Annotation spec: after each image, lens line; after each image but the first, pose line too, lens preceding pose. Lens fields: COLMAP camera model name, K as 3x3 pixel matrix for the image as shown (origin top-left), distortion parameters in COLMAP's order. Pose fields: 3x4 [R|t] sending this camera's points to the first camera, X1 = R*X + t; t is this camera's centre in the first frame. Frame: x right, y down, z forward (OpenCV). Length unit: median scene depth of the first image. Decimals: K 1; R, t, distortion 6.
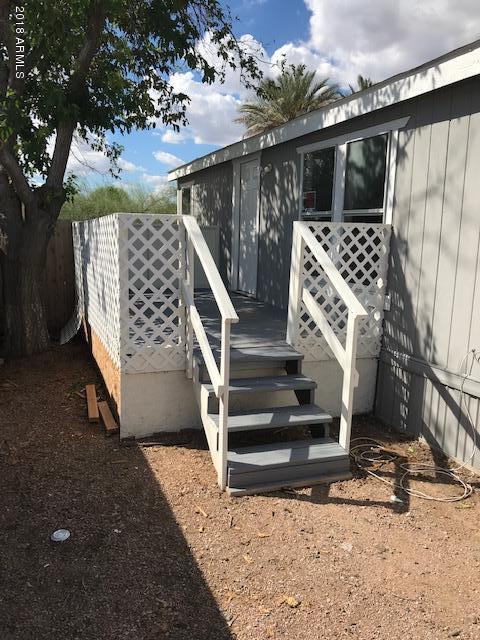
lens RADIAL K [[538.3, 0, 239.9], [0, 538.3, 326.0], [0, 0, 1]] dist [0.030855, 0.031445]
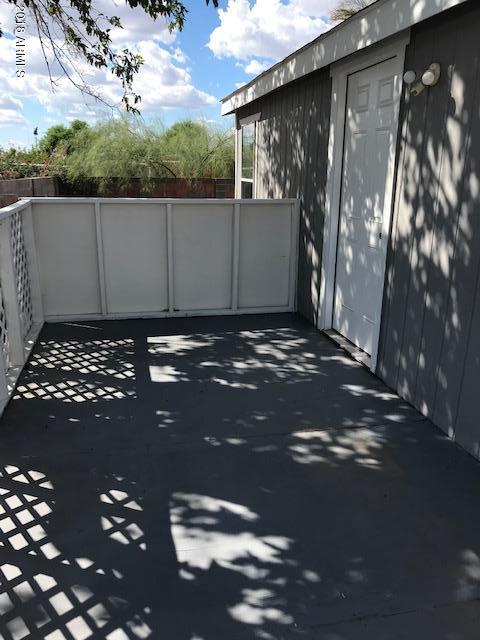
lens RADIAL K [[538.3, 0, 239.8], [0, 538.3, 314.7], [0, 0, 1]] dist [0.030855, 0.031445]
pose [[0.989554, 0.027974, -0.141423, -0.019352], [-0.014521, 0.995345, 0.095275, -0.131866], [0.143430, -0.092226, 0.985354, 0.488606]]
